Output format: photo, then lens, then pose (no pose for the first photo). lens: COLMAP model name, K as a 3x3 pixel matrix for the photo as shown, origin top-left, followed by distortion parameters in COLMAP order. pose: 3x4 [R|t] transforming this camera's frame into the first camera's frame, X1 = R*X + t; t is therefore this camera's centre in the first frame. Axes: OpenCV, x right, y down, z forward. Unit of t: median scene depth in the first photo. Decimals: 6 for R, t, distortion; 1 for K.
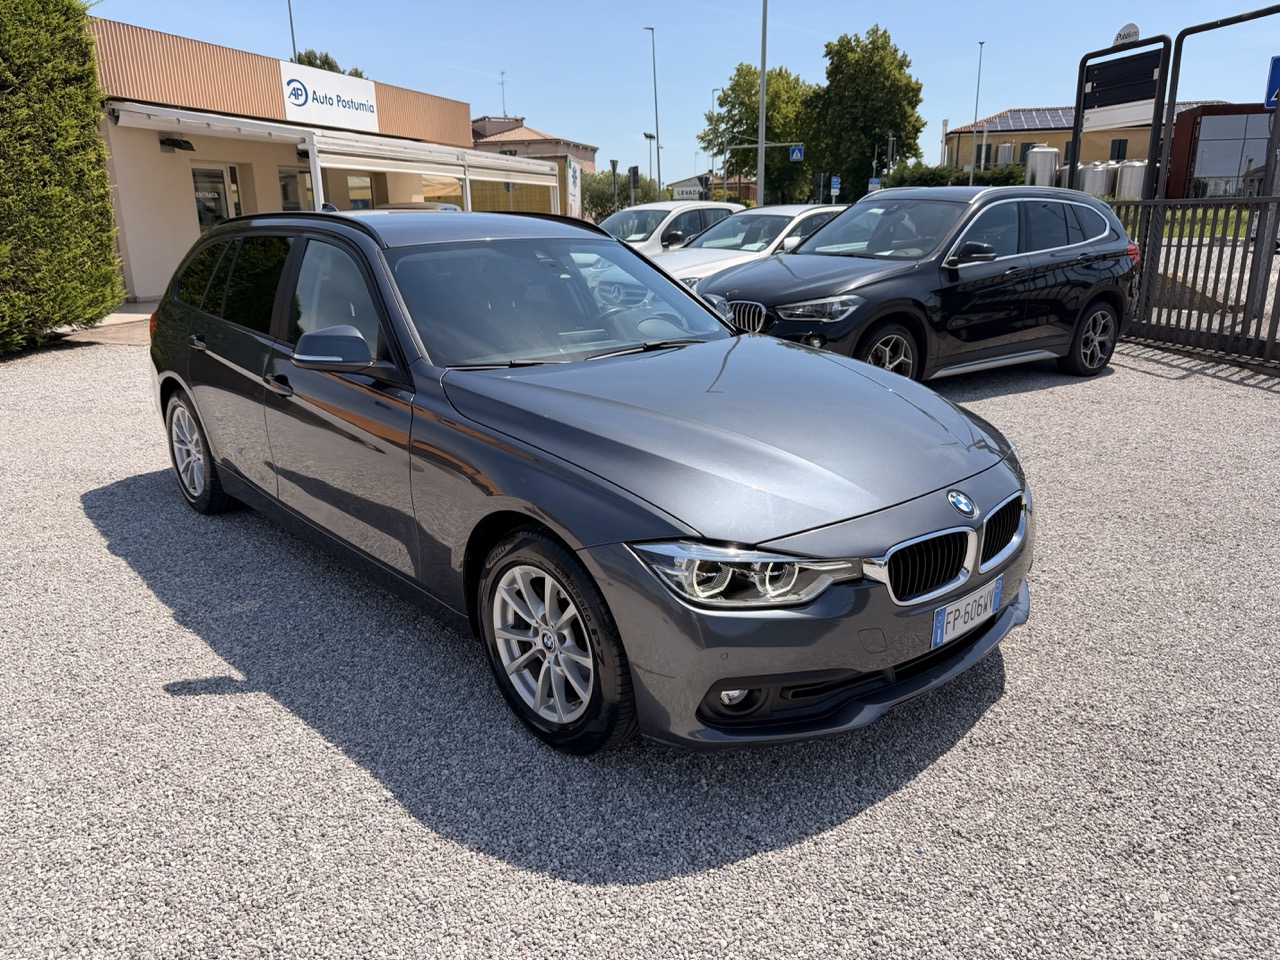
lens RADIAL K [[902.8, 0, 644.0], [0, 902.8, 473.8], [0, 0, 1]] dist [-0.001388, -0.008275]
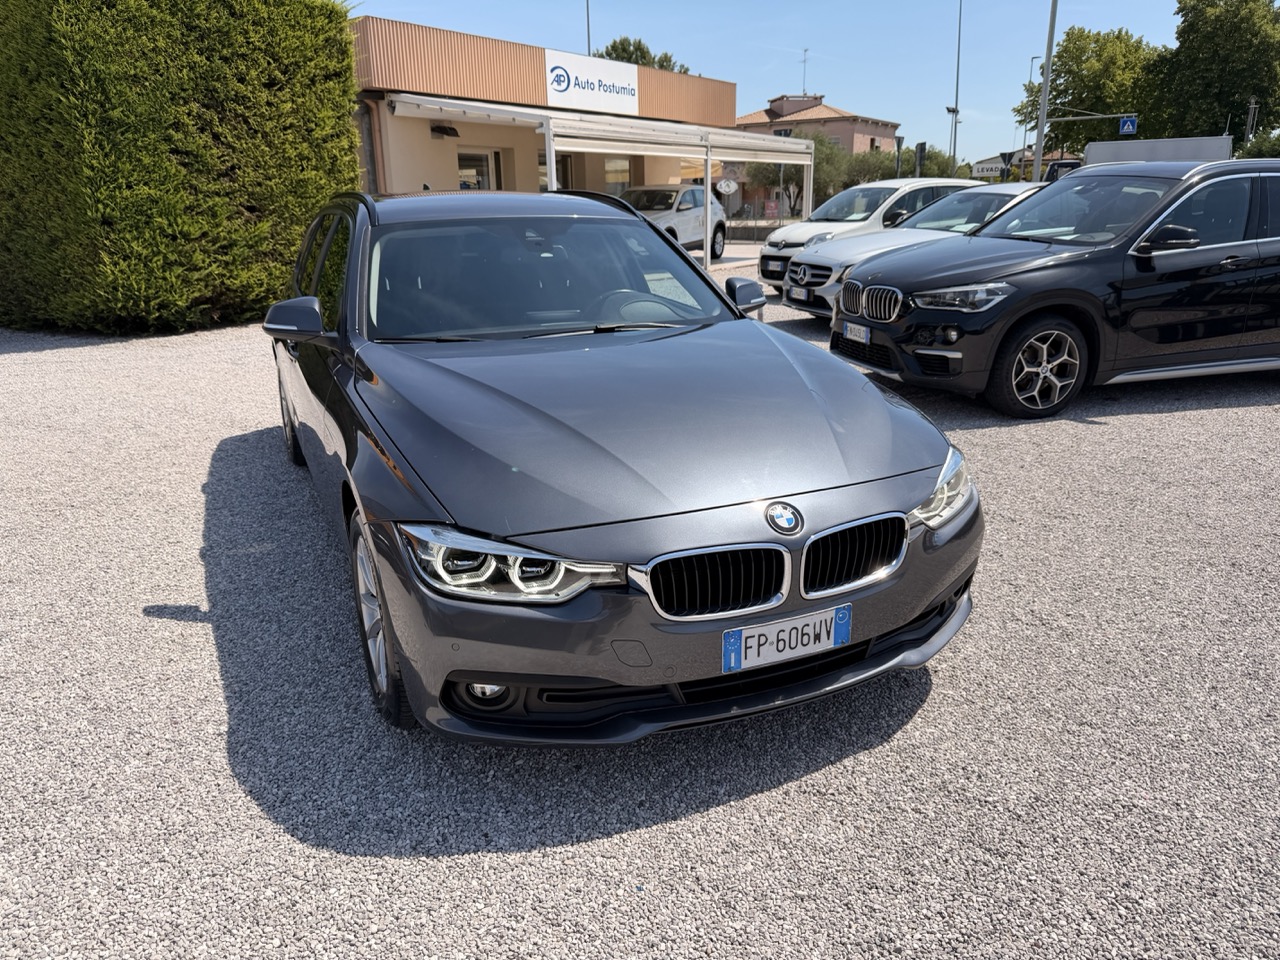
lens RADIAL K [[908.1, 0, 640.8], [0, 908.1, 475.5], [0, 0, 1]] dist [-0.006159, -0.004493]
pose [[0.950098, 0.088638, -0.299093, 0.119661], [-0.082684, 0.996045, 0.032528, -0.006346], [0.300794, -0.006175, 0.953669, 0.027156]]
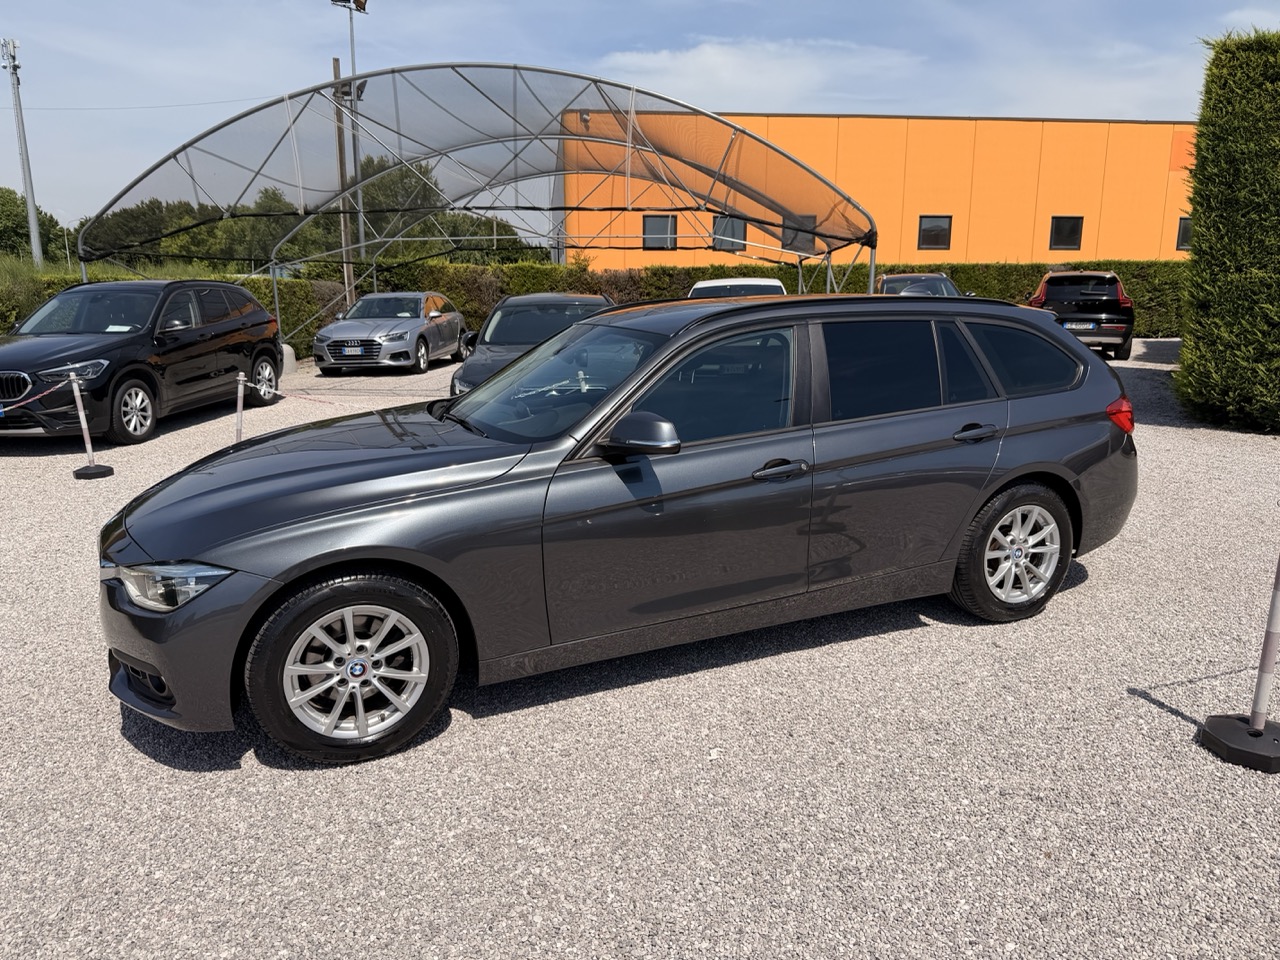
lens RADIAL K [[901.6, 0, 640.0], [0, 901.6, 480.0], [0, 0, 1]] dist [0.027520, -0.044670]
pose [[-0.310623, 0.215419, -0.925801, 0.340602], [-0.252477, 0.920296, 0.298849, -0.161330], [0.916389, 0.326573, -0.231477, 0.511649]]
